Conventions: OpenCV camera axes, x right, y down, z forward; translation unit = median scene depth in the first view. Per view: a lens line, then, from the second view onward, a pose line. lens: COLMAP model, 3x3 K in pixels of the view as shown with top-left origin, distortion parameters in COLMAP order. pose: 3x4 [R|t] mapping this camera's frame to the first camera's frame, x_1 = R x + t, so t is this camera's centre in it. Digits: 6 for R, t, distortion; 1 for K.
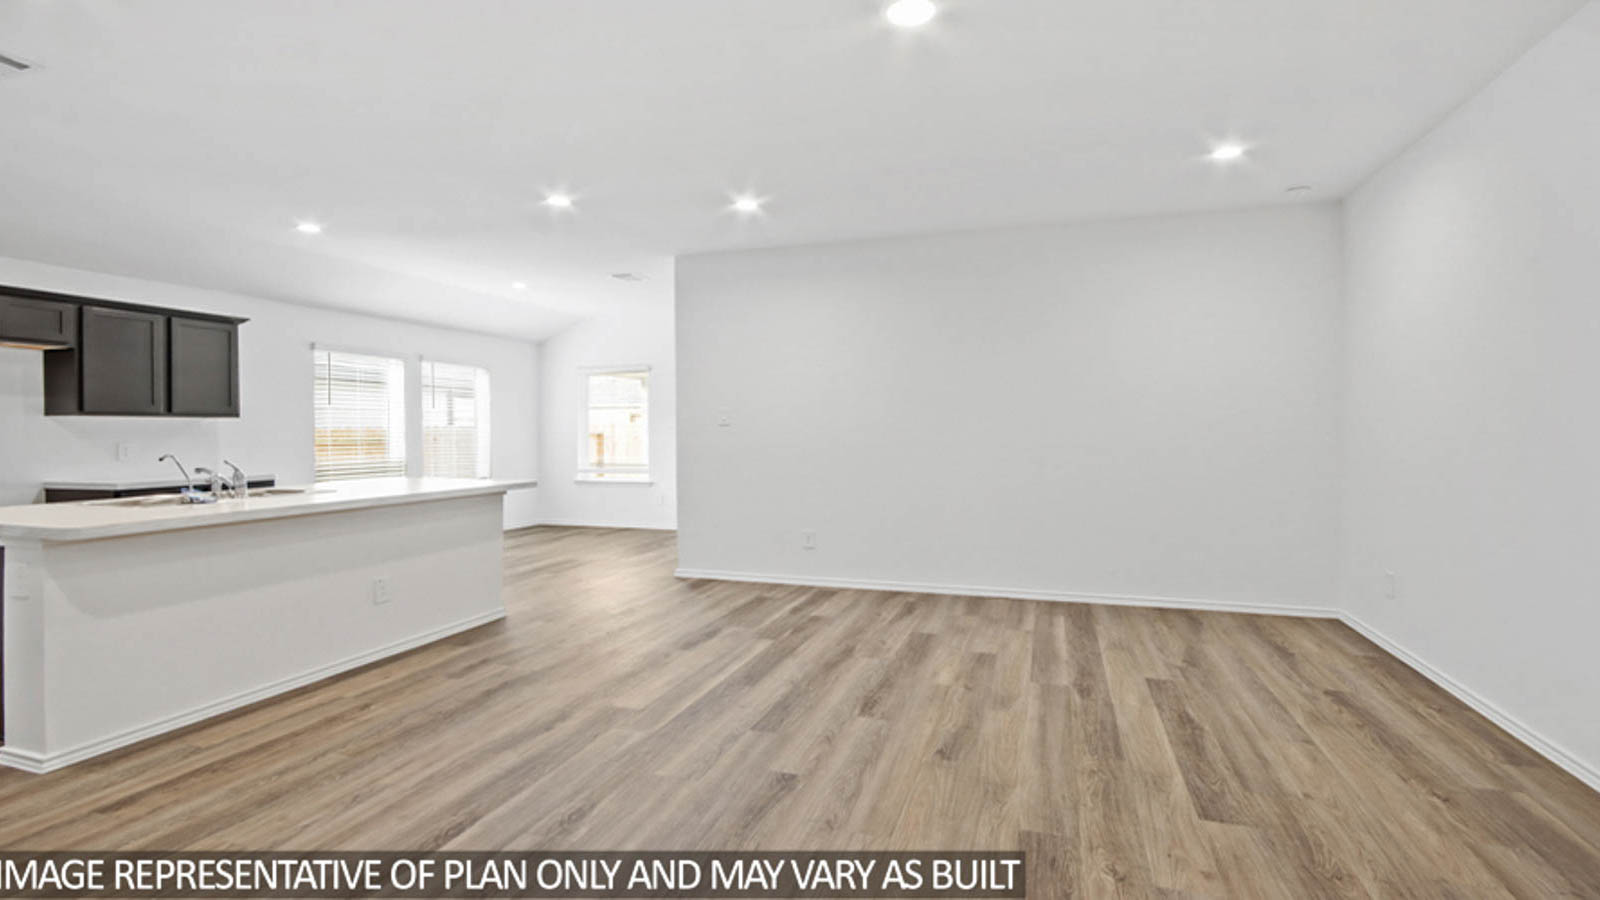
lens RADIAL K [[772.1, 0, 803.9], [0, 772.1, 435.5], [0, 0, 1]] dist [-0.003214, -0.000329]
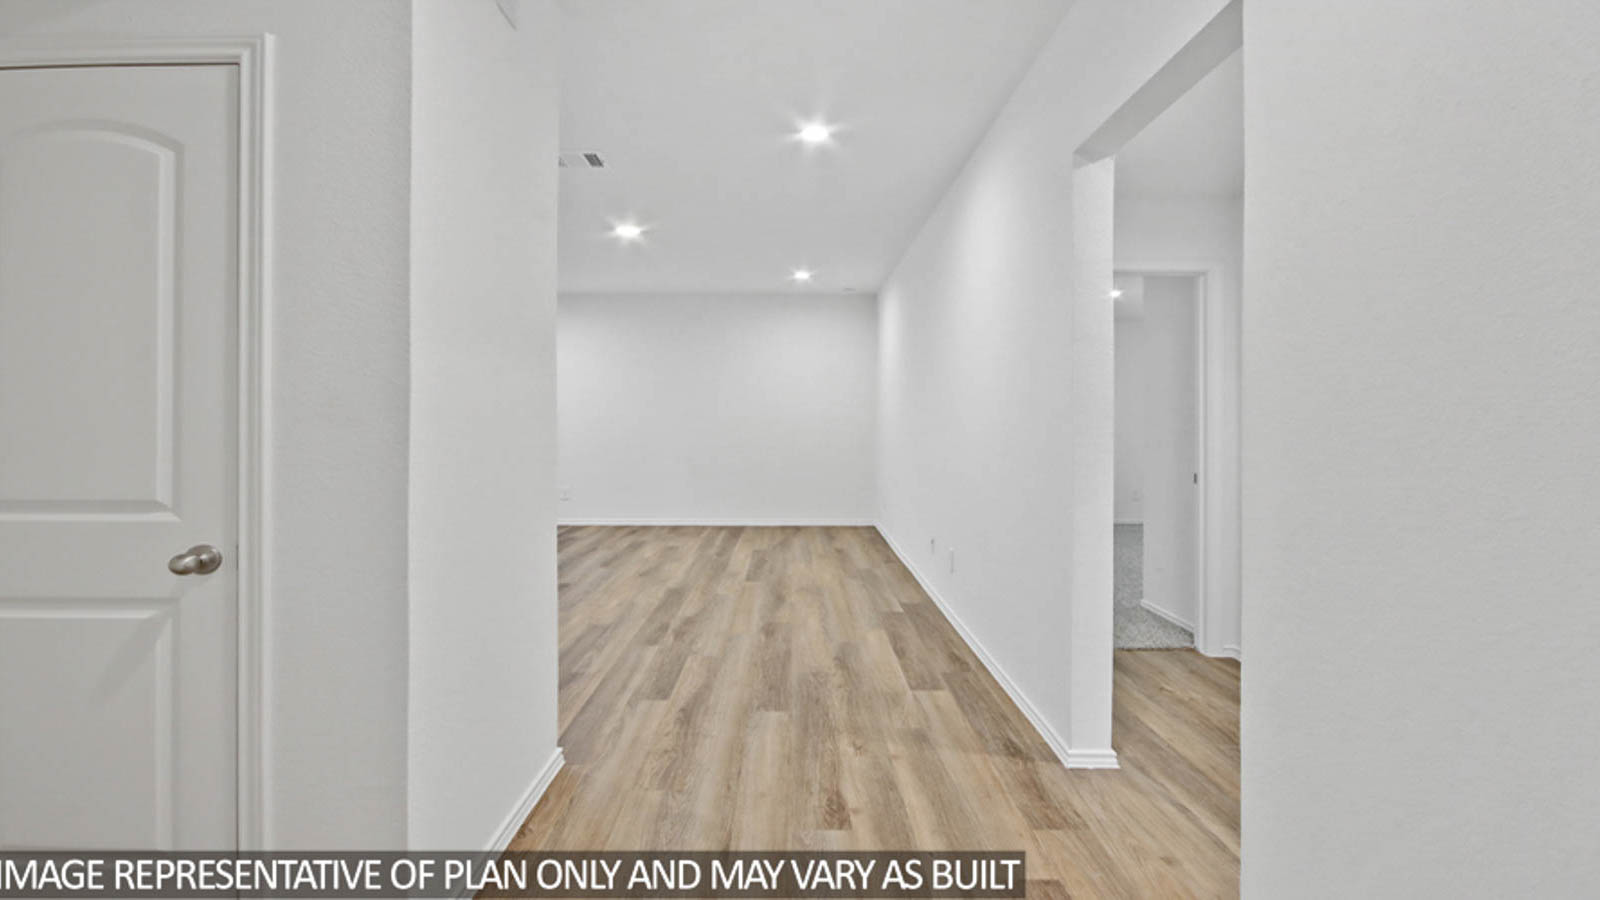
lens RADIAL K [[772.1, 0, 803.9], [0, 772.1, 435.5], [0, 0, 1]] dist [-0.003214, -0.000329]
pose [[0.948201, -0.010748, 0.317489, -0.058466], [0.007491, 0.999906, 0.011478, 0.006338], [-0.317583, -0.008505, 0.948192, -1.069120]]
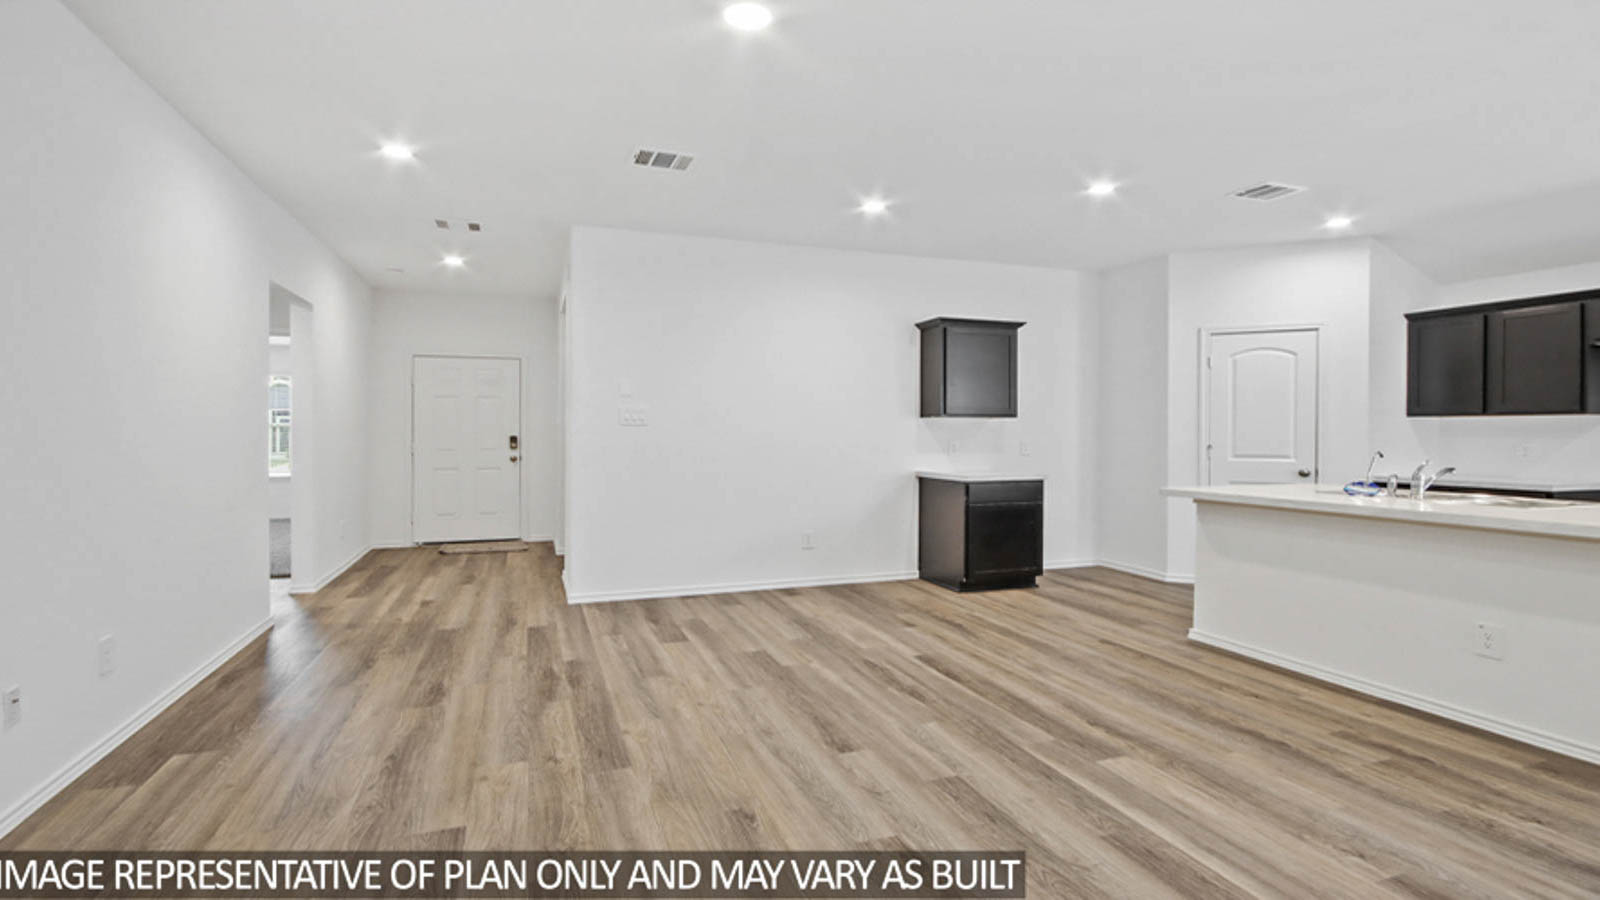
lens RADIAL K [[772.1, 0, 803.9], [0, 772.1, 435.5], [0, 0, 1]] dist [-0.003214, -0.000329]
pose [[-0.793988, 0.004309, -0.607918, 0.612214], [-0.002506, 0.999943, 0.010360, -0.011112], [0.607928, 0.009749, -0.793933, 1.628525]]
